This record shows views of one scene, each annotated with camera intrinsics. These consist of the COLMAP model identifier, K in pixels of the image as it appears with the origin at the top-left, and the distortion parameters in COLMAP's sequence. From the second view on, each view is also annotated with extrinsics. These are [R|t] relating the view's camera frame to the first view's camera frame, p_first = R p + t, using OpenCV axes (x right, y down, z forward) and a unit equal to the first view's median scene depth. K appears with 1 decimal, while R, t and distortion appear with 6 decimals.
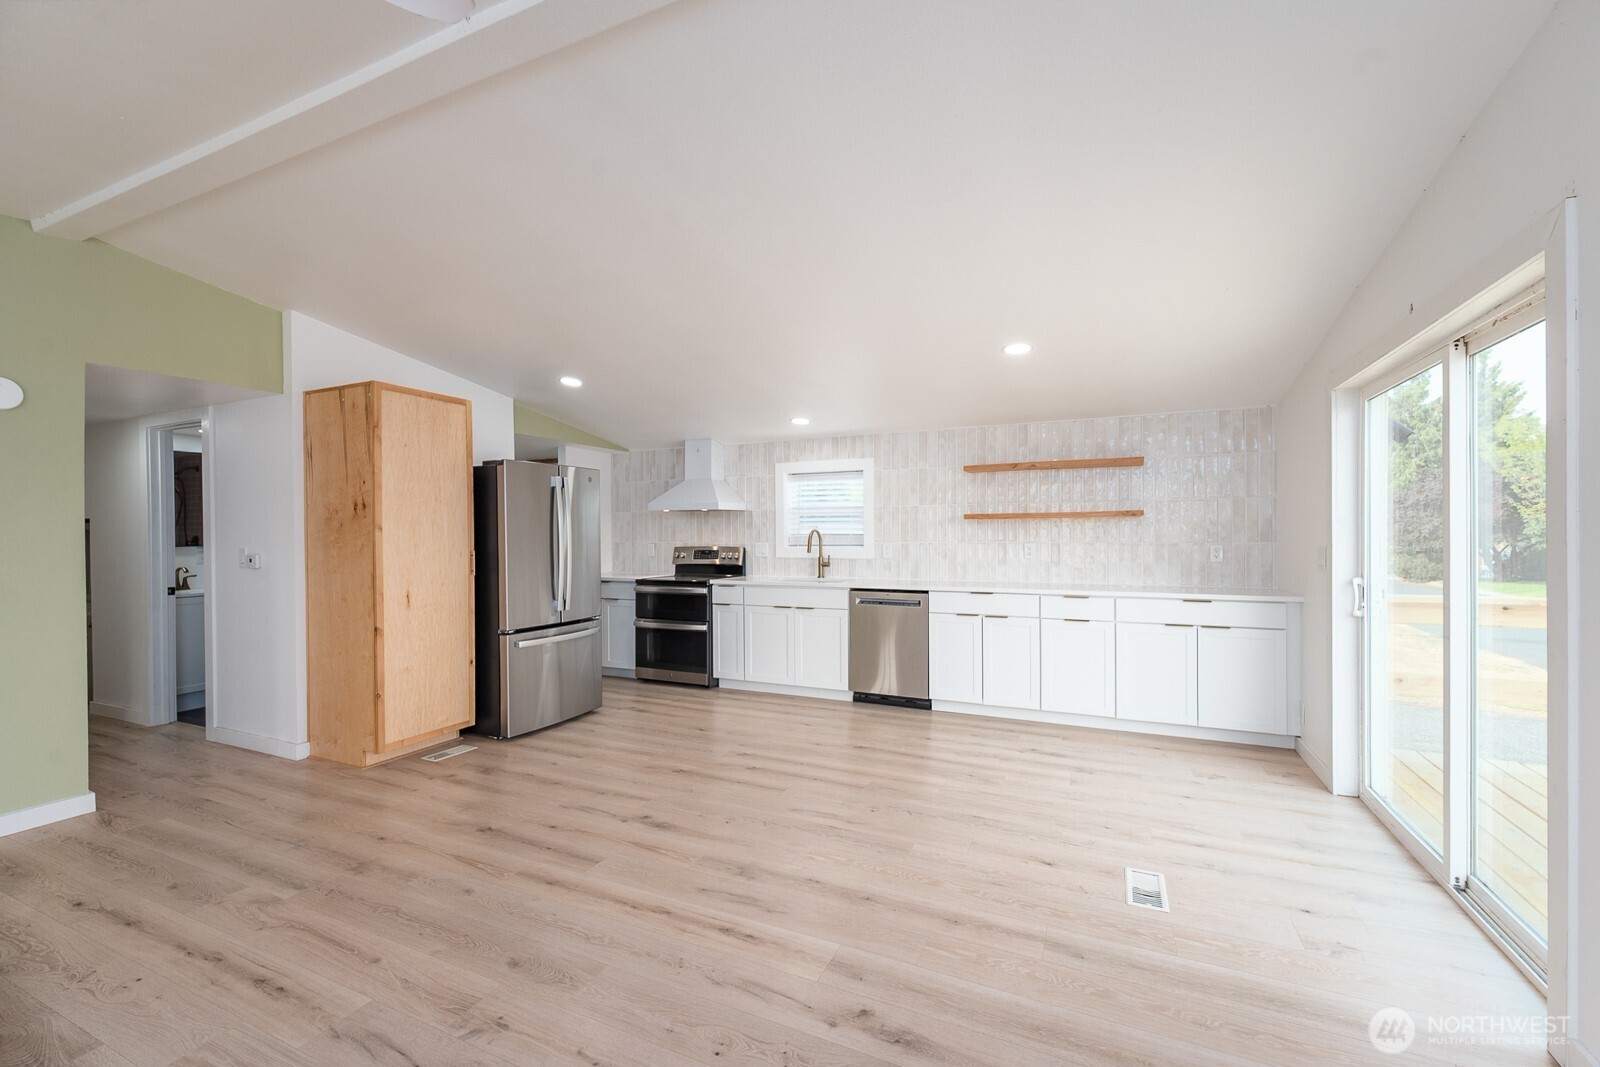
lens RADIAL K [[675.5, 0, 795.3], [0, 675.5, 530.2], [0, 0, 1]] dist [-0.002741, -0.000476]
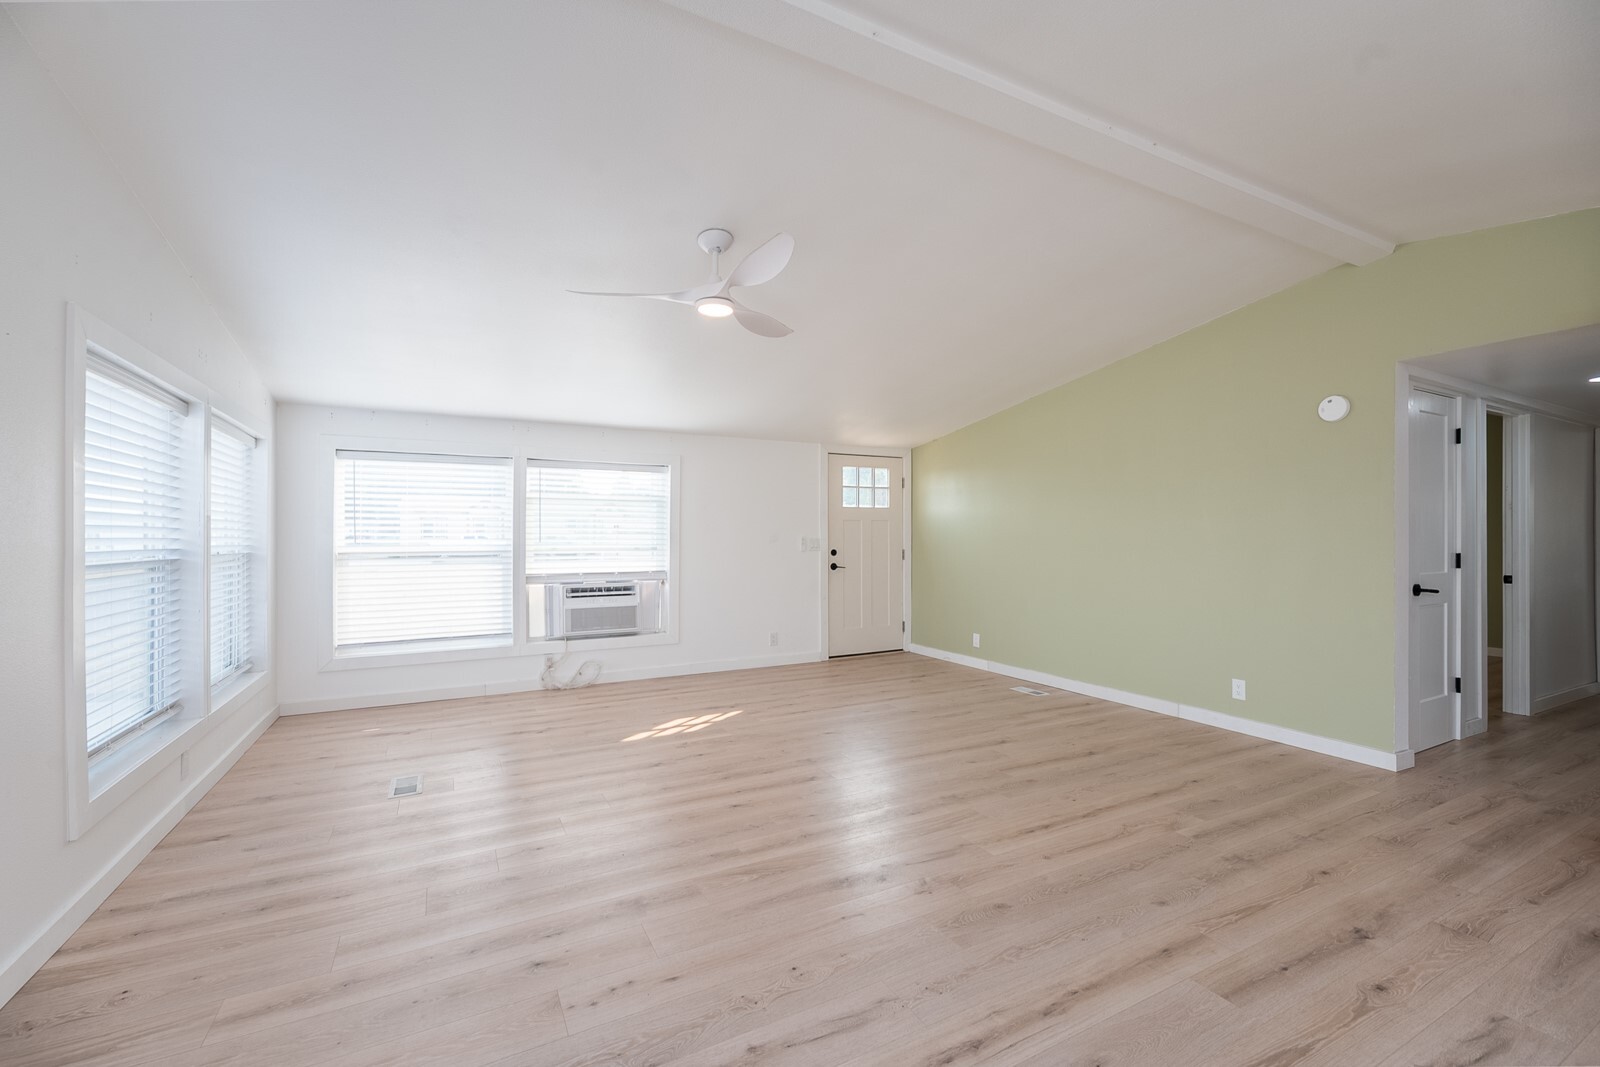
lens RADIAL K [[666.2, 0, 804.6], [0, 666.2, 535.5], [0, 0, 1]] dist [-0.002441, -0.000144]
pose [[-0.596949, 0.006176, -0.802255, 0.316118], [0.008412, 0.999964, 0.001439, 0.019427], [0.802235, -0.005890, -0.596979, 0.695592]]
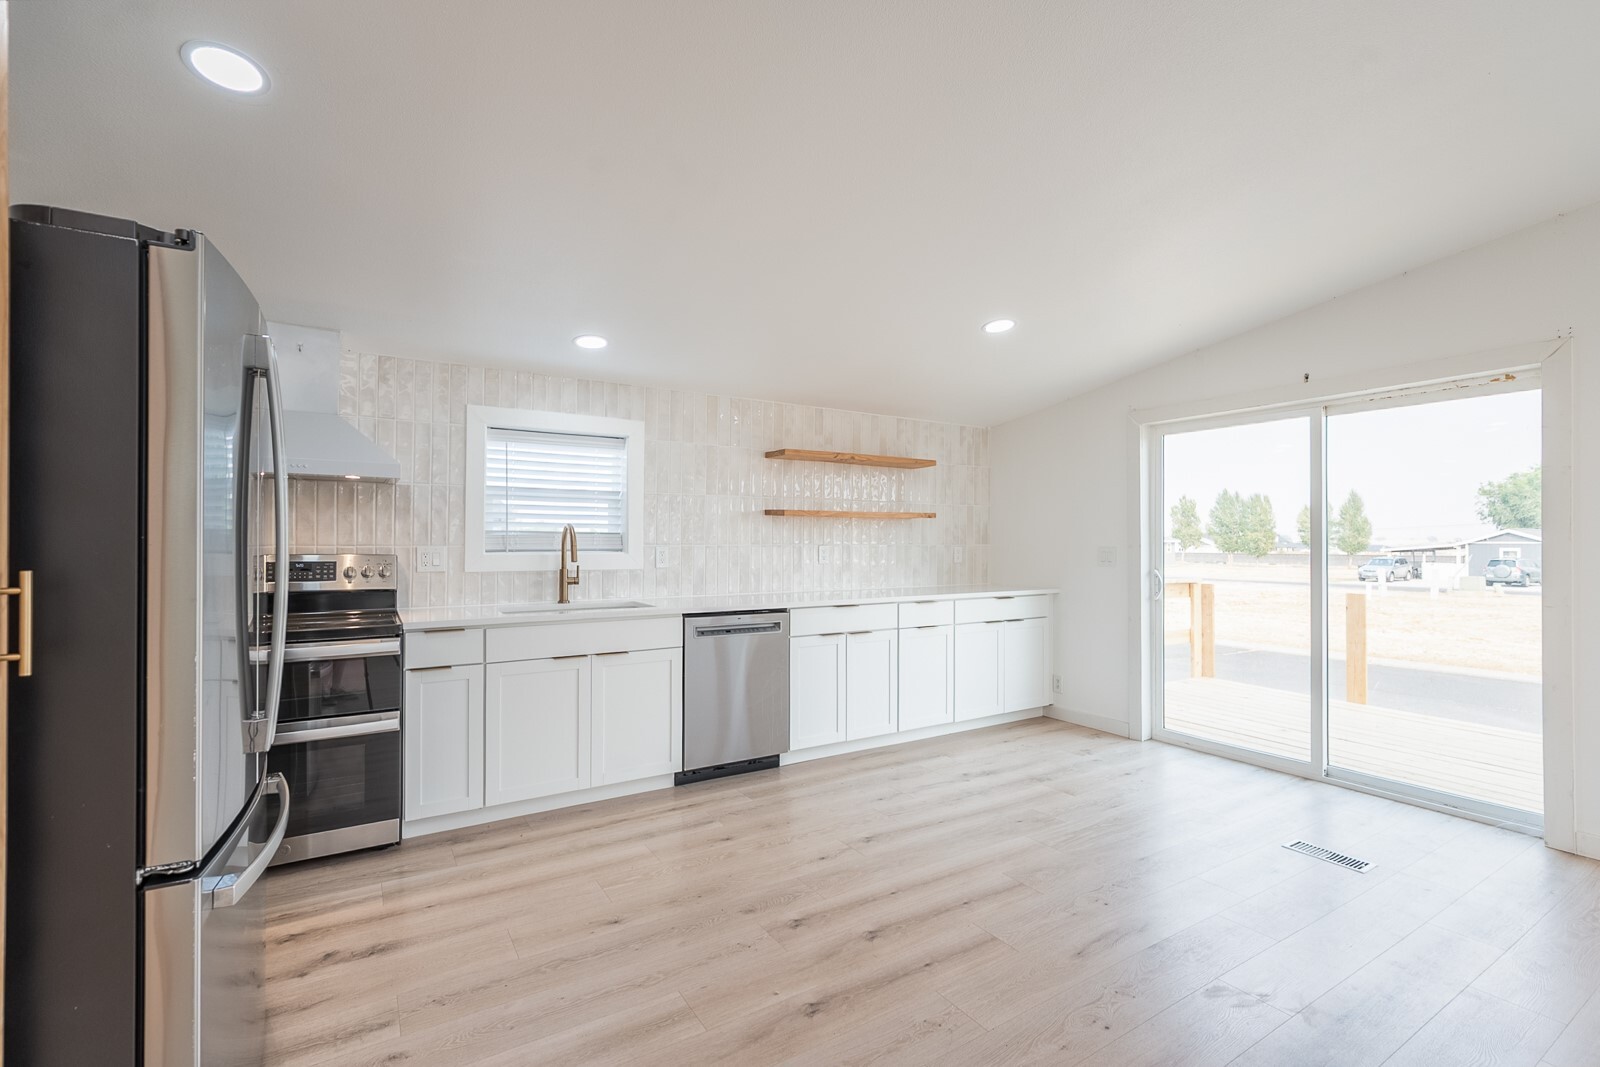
lens RADIAL K [[716.8, 0, 800.0], [0, 716.8, 533.5], [0, 0, 1]] dist [-0.000069, -0.000071]
pose [[0.535638, 0.014861, 0.844317, -0.564507], [-0.010343, 0.999886, -0.011037, 0.017304], [-0.844384, -0.002820, 0.535730, 0.665707]]
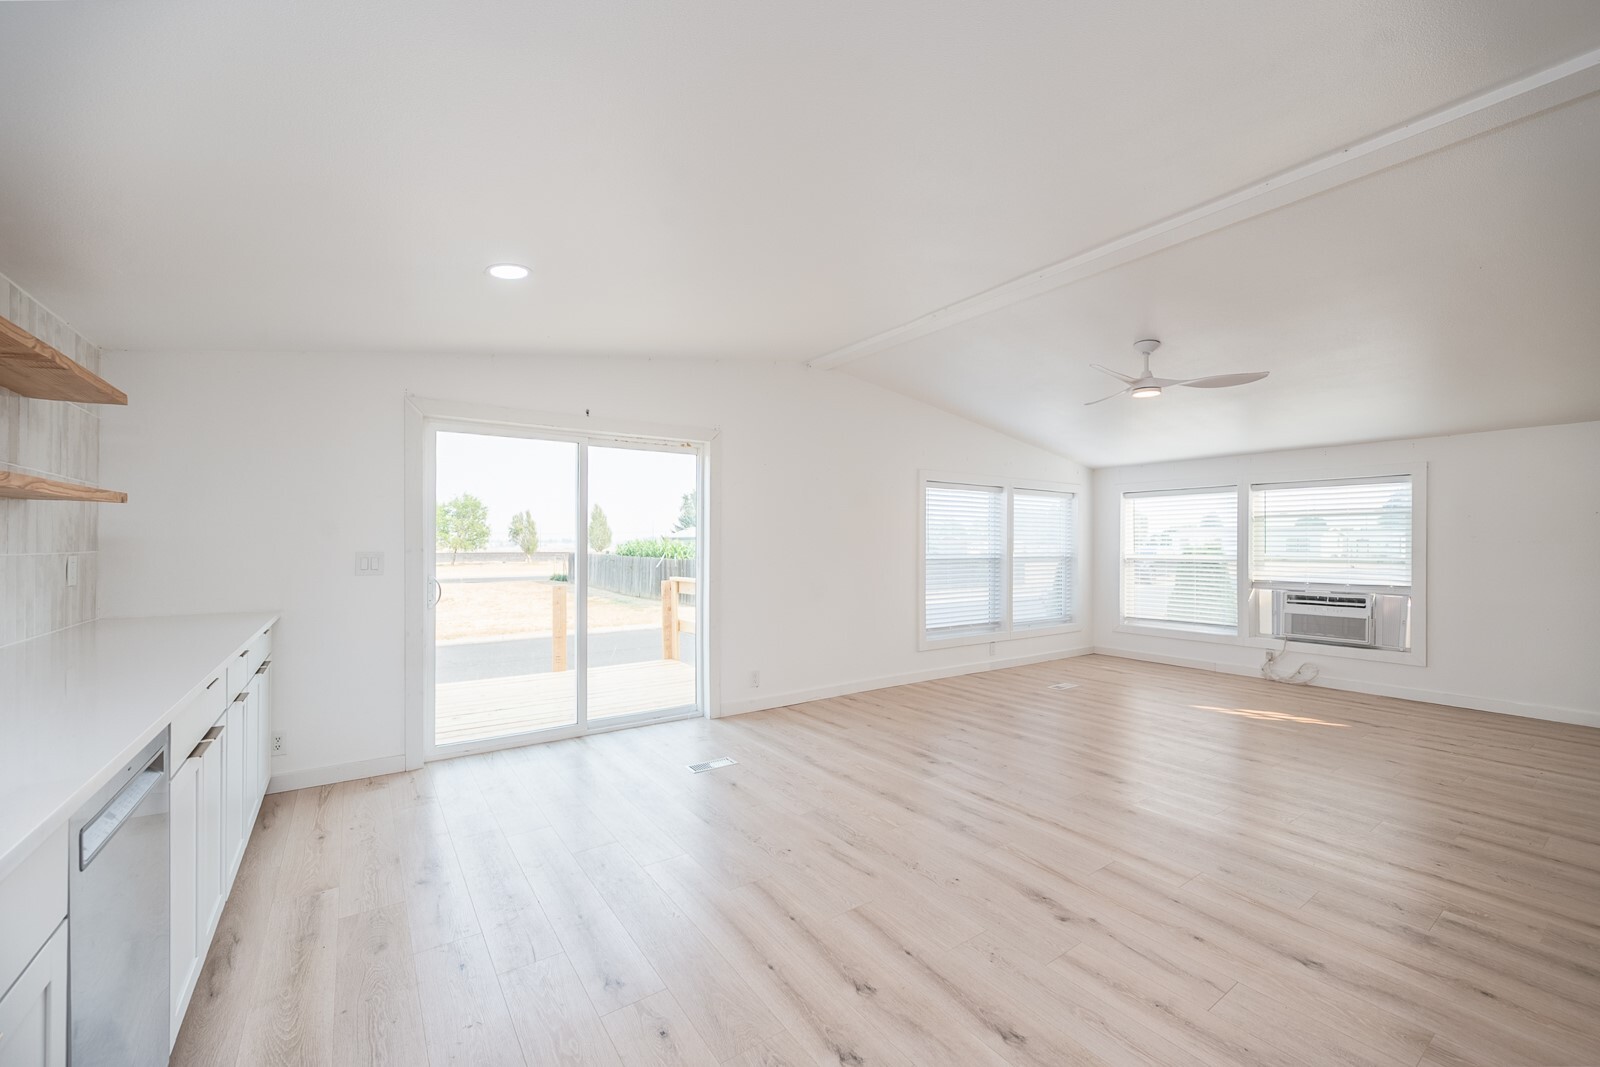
lens RADIAL K [[638.9, 0, 813.4], [0, 638.9, 534.4], [0, 0, 1]] dist [-0.001087, -0.000184]
pose [[-0.877433, 0.012248, 0.479544, -0.244191], [0.001450, 0.999737, -0.022882, 0.018215], [-0.479698, -0.019382, -0.877220, 1.327743]]
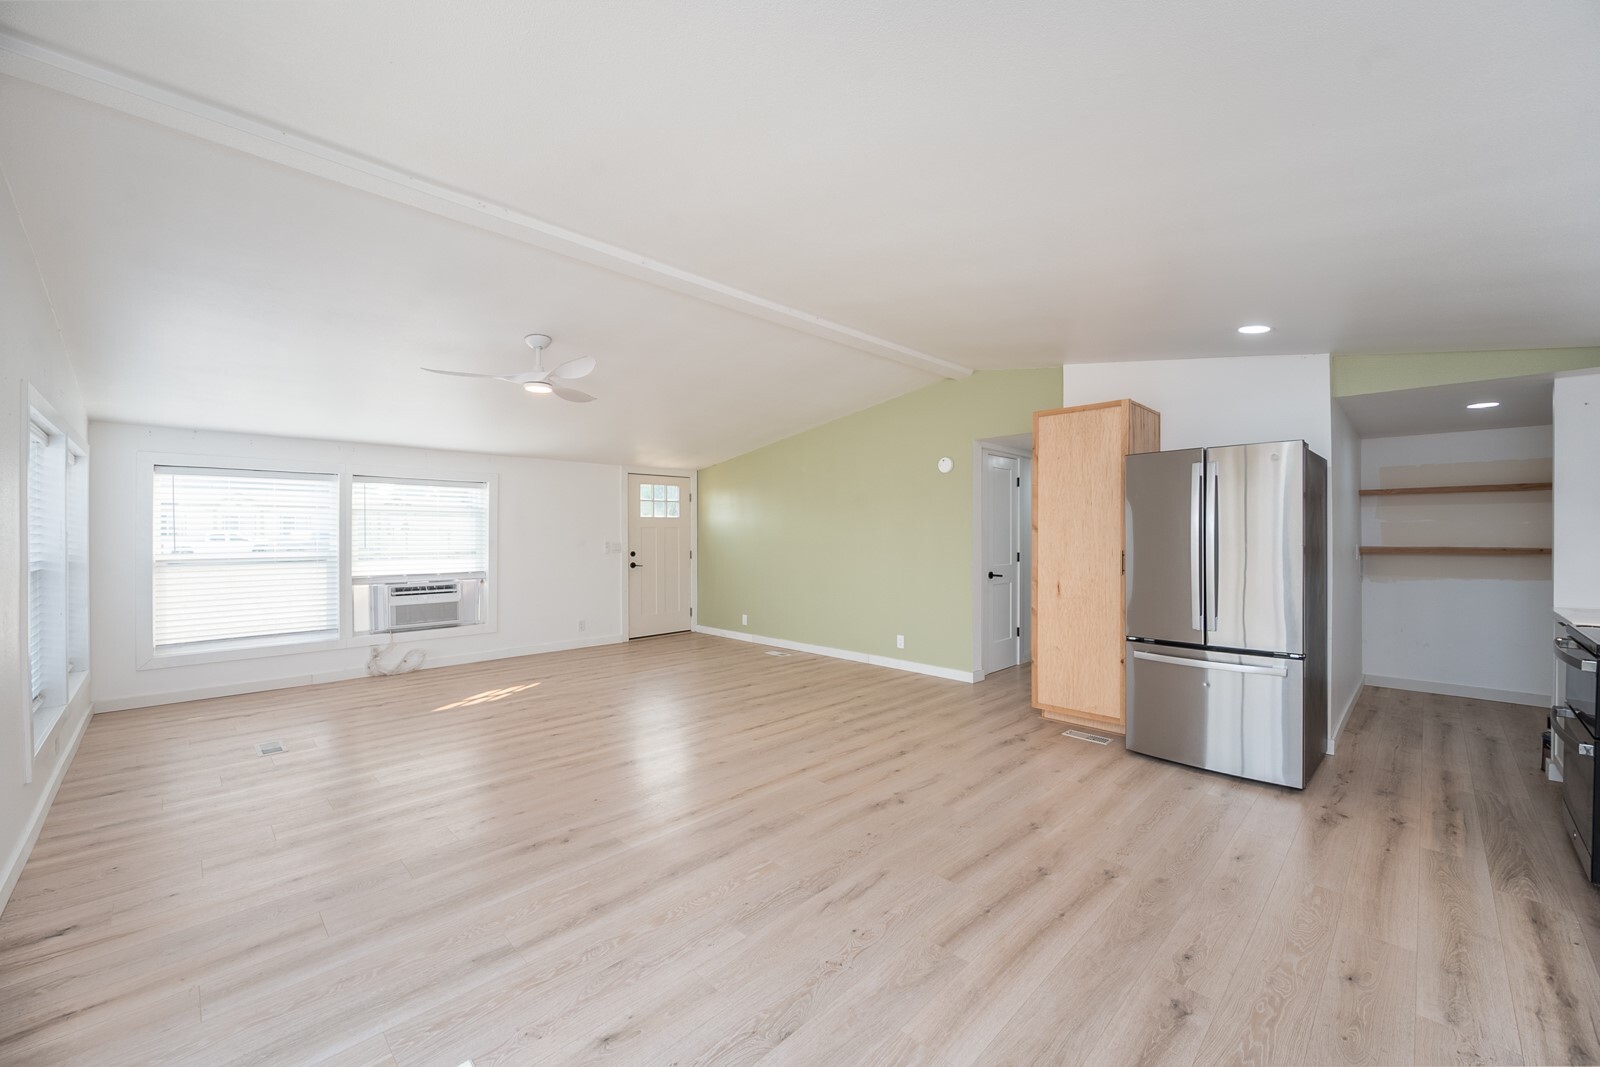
lens RADIAL K [[623.2, 0, 800.0], [0, 623.2, 533.5], [0, 0, 1]] dist [0.001261, -0.000004]
pose [[-0.339944, 0.007129, -0.940419, 0.574644], [0.007831, 0.999958, 0.004750, -0.003157], [0.940413, -0.005750, -0.339986, 0.902698]]
